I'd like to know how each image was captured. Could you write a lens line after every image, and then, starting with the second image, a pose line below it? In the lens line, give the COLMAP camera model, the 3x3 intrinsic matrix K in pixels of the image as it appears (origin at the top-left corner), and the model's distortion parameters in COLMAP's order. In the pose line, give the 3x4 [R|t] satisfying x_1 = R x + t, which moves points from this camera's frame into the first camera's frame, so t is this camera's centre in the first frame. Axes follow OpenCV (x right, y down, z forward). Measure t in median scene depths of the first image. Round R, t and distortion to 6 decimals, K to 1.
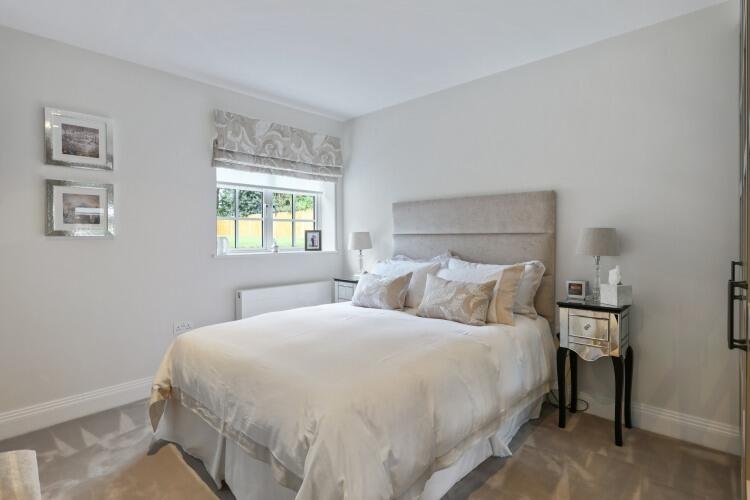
lens RADIAL K [[384.8, 0, 377.4], [0, 384.8, 244.5], [0, 0, 1]] dist [0.014659, -0.000300]
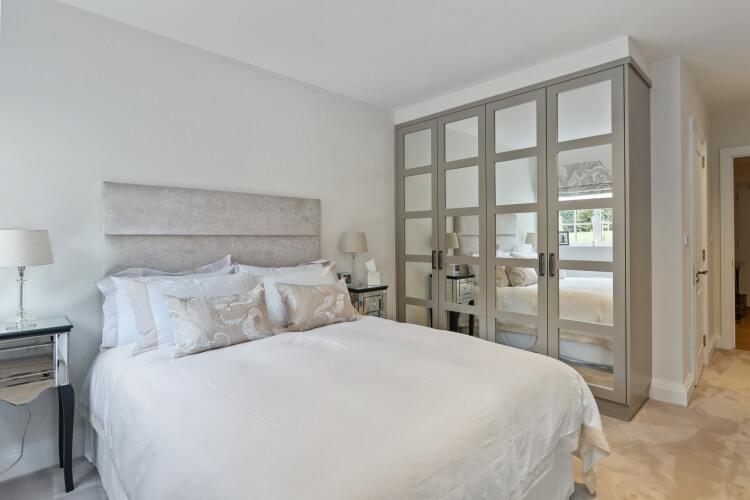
lens RADIAL K [[384.8, 0, 379.7], [0, 384.8, 243.3], [0, 0, 1]] dist [0.014659, -0.000300]
pose [[0.051110, -0.006520, 0.998672, -1.417395], [0.023917, 0.999700, 0.005302, -0.016223], [-0.998407, 0.023614, 0.051251, 1.515841]]
